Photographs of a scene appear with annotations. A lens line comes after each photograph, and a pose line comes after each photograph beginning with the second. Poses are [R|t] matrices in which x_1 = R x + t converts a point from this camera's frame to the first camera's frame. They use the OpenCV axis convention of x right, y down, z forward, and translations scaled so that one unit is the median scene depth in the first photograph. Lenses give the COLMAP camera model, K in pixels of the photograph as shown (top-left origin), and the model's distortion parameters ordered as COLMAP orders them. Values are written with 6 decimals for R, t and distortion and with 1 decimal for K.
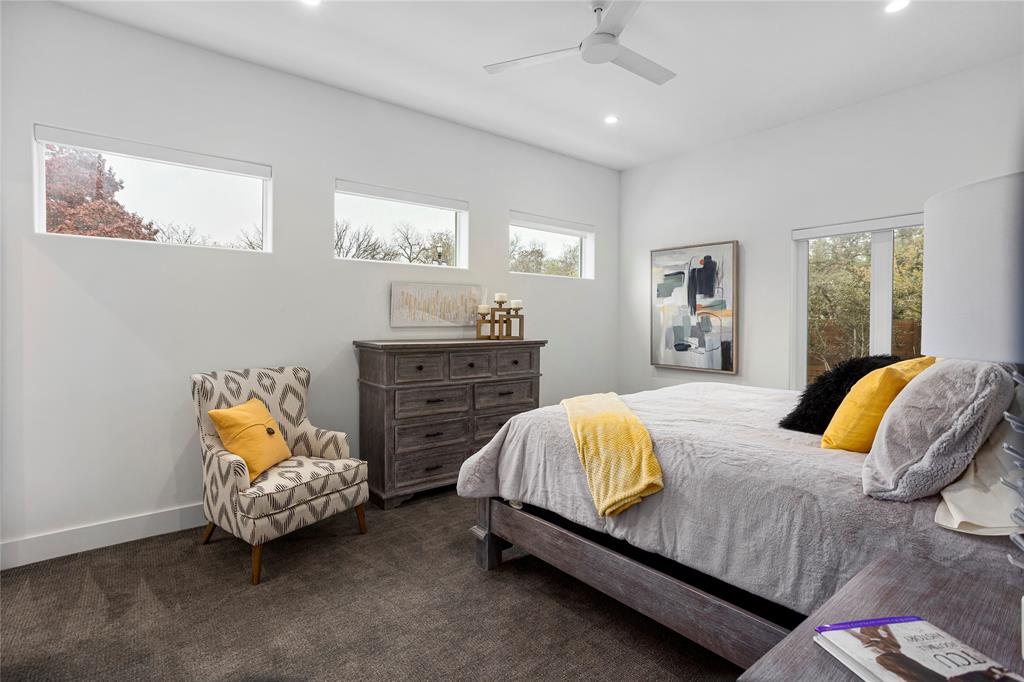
lens RADIAL K [[500.7, 0, 500.9], [0, 500.7, 328.0], [0, 0, 1]] dist [-0.051339, 0.032021]
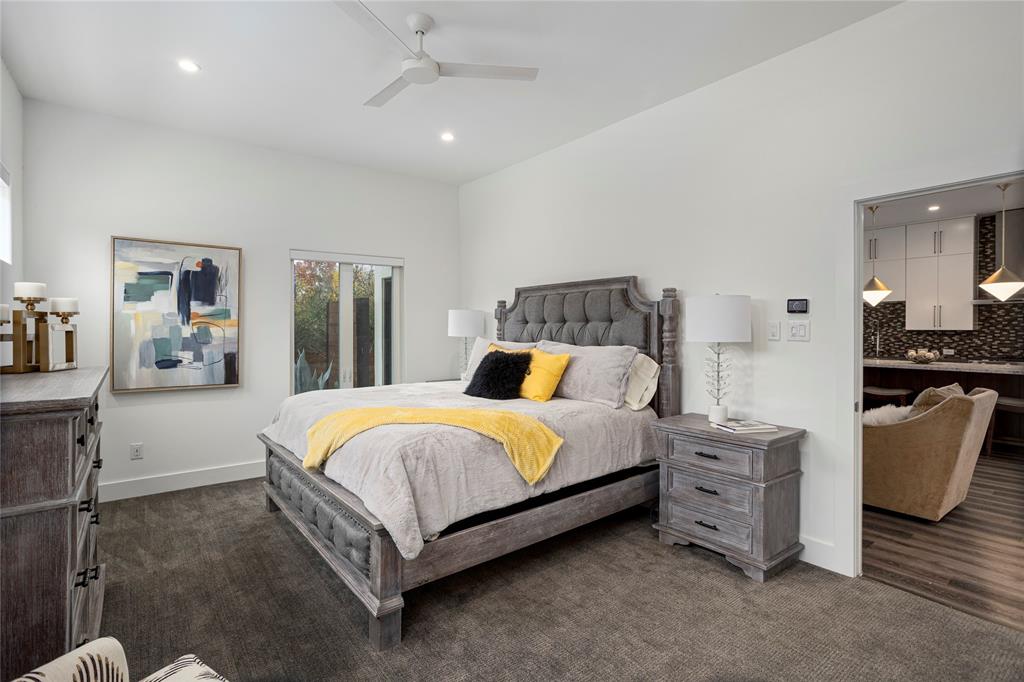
lens RADIAL K [[493.1, 0, 506.1], [0, 493.1, 333.2], [0, 0, 1]] dist [-0.041928, 0.028804]
pose [[-0.009578, -0.014662, 0.999847, -0.478933], [0.016835, 0.999748, 0.014822, -0.015457], [-0.999812, 0.016974, -0.009329, 0.483241]]
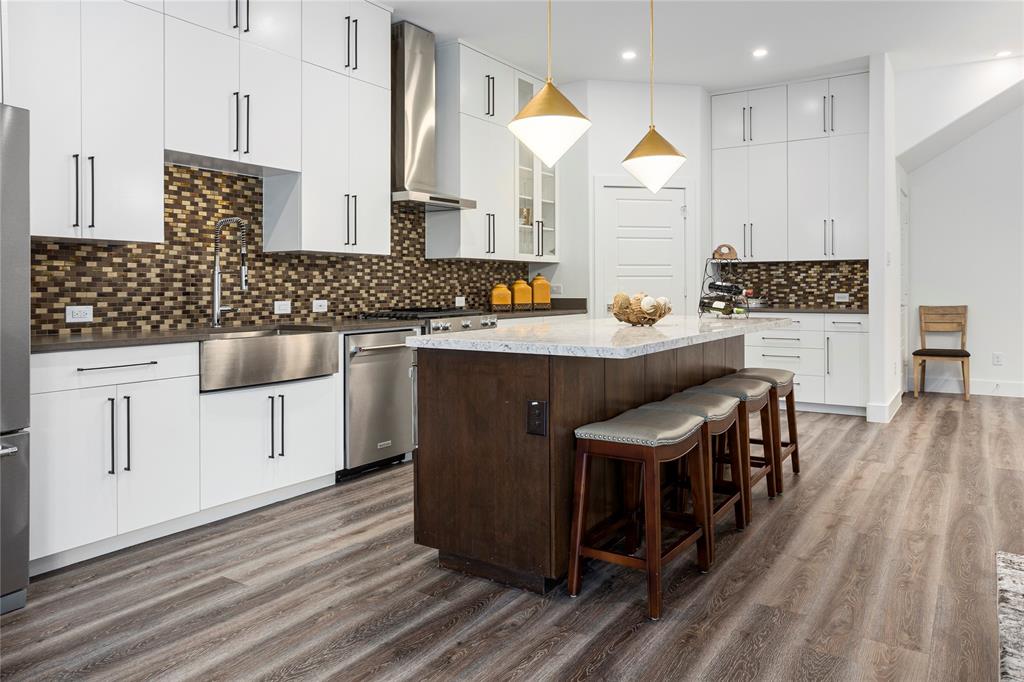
lens RADIAL K [[713.0, 0, 505.4], [0, 713.0, 281.6], [0, 0, 1]] dist [-0.024972, 0.044330]
pose [[-0.946417, -0.004510, -0.322917, 1.257825], [-0.006890, 0.999957, 0.006228, 0.054816], [0.322875, 0.008119, -0.946407, 0.034678]]
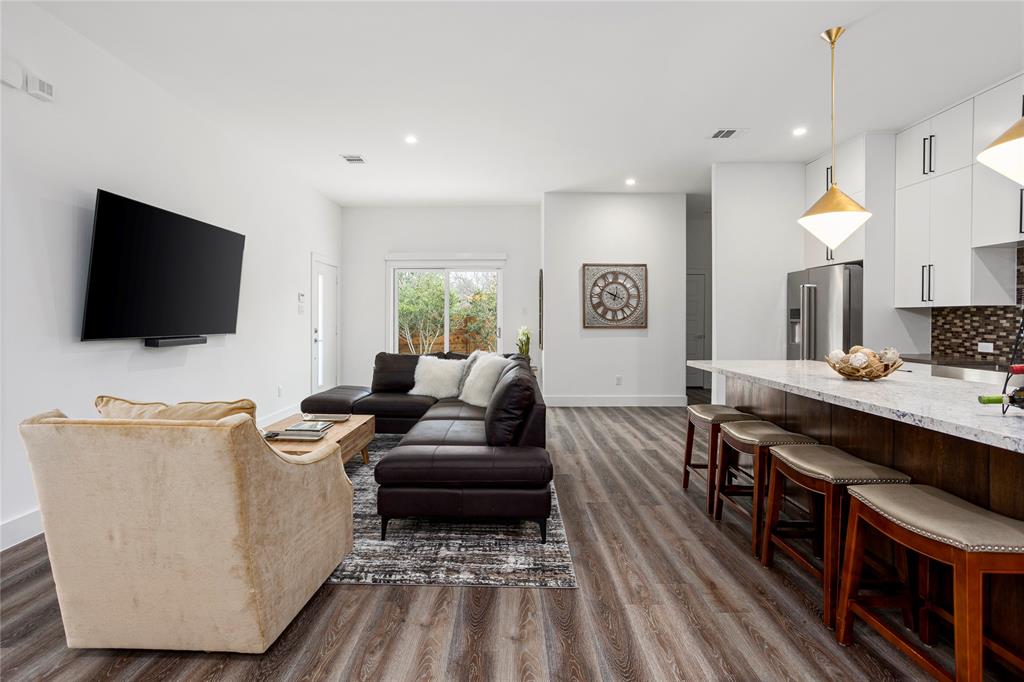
lens RADIAL K [[496.5, 0, 504.0], [0, 496.5, 322.3], [0, 0, 1]] dist [-0.056295, 0.035466]
pose [[0.618354, -0.008987, 0.785848, 0.167916], [0.014665, 0.999892, -0.000105, 0.037487], [-0.785763, 0.011590, 0.618419, -0.701132]]
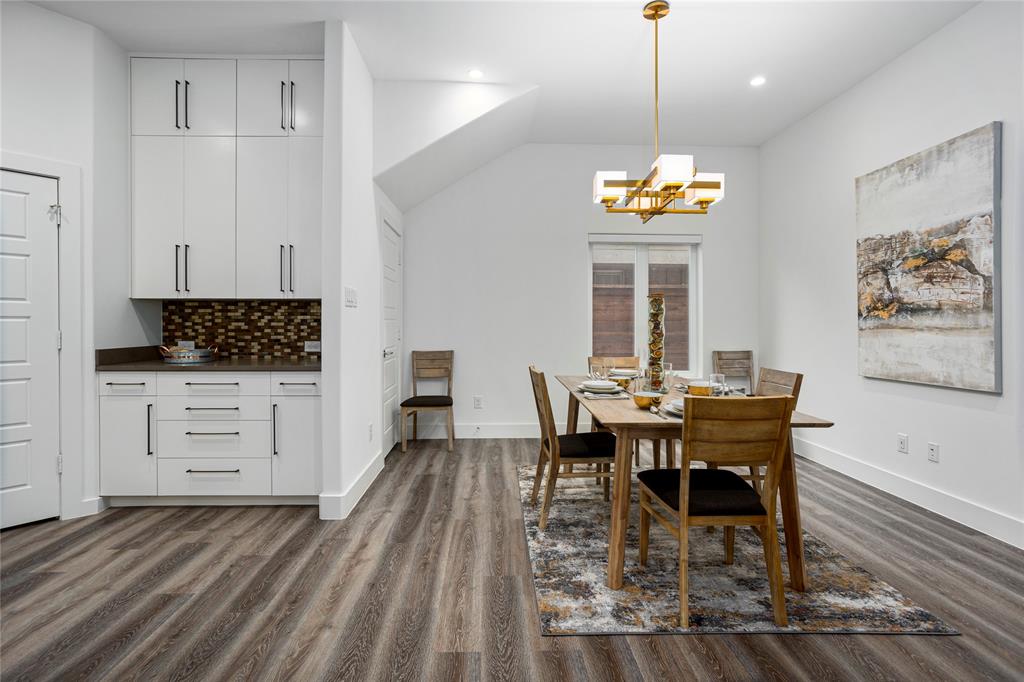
lens RADIAL K [[500.7, 0, 500.9], [0, 500.7, 328.0], [0, 0, 1]] dist [-0.051339, 0.032021]
pose [[-0.587127, -0.001006, -0.809494, 0.599066], [-0.017956, 0.999769, 0.011781, 0.045817], [0.809296, 0.021452, -0.587009, -0.403060]]
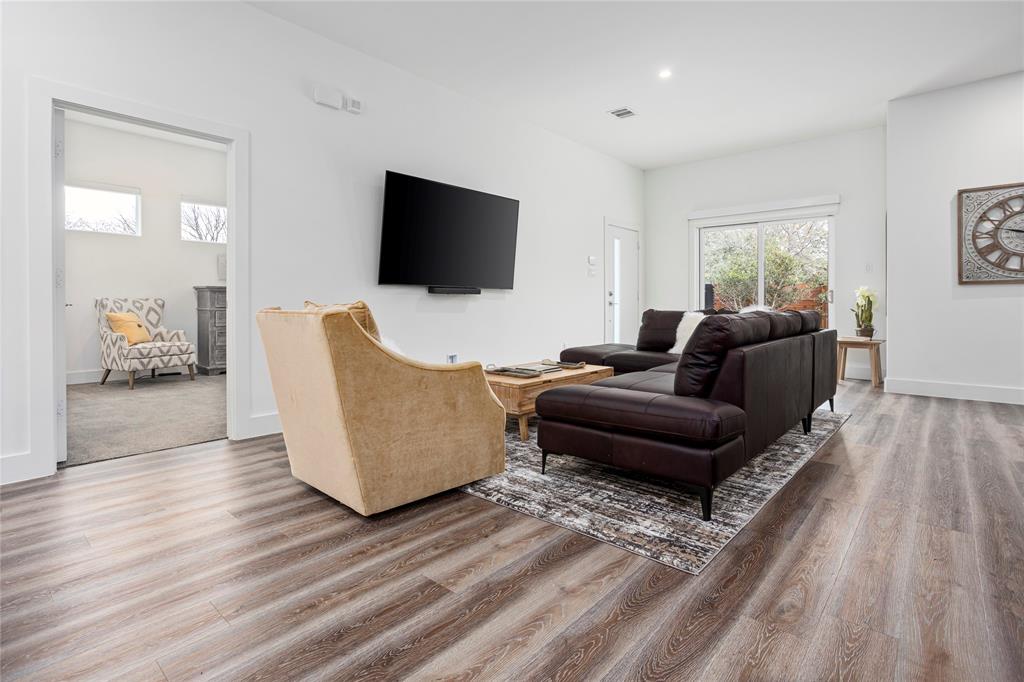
lens RADIAL K [[505.2, 0, 508.8], [0, 505.2, 306.0], [0, 0, 1]] dist [-0.055069, 0.035537]
pose [[0.981876, -0.008696, 0.189325, 0.395546], [0.011031, 0.999875, -0.011284, 0.107976], [-0.189203, 0.013168, 0.981850, -0.795155]]
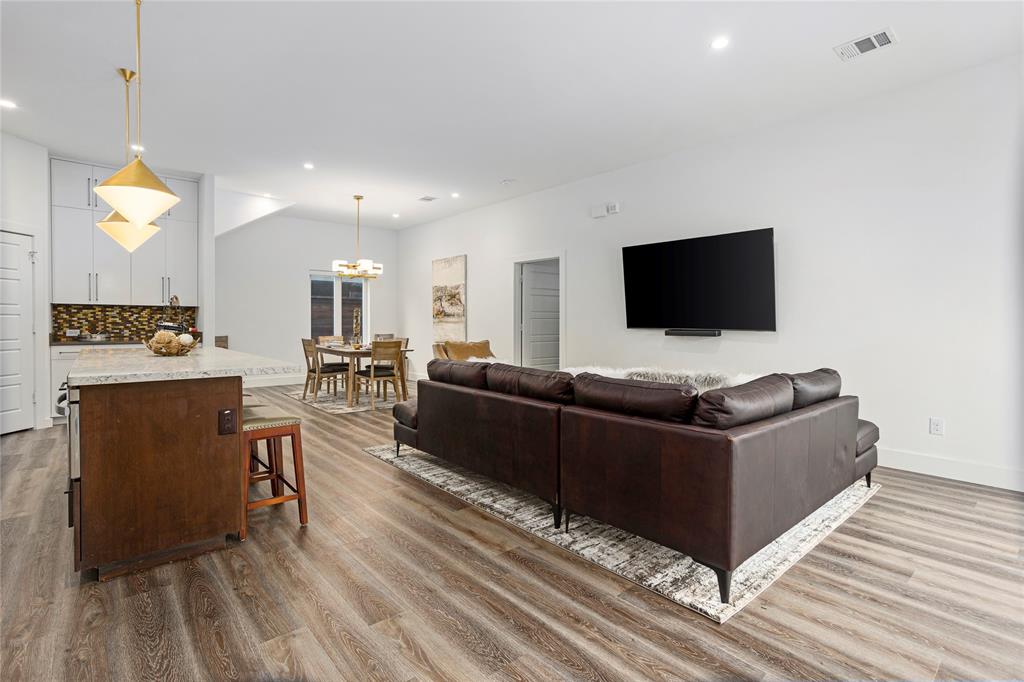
lens RADIAL K [[487.2, 0, 503.9], [0, 487.2, 330.4], [0, 0, 1]] dist [-0.047812, 0.028384]
pose [[0.054546, 0.010736, -0.998454, 1.598870], [-0.019368, 0.999765, 0.009692, 0.054162], [0.998323, 0.018810, 0.054741, -0.219554]]
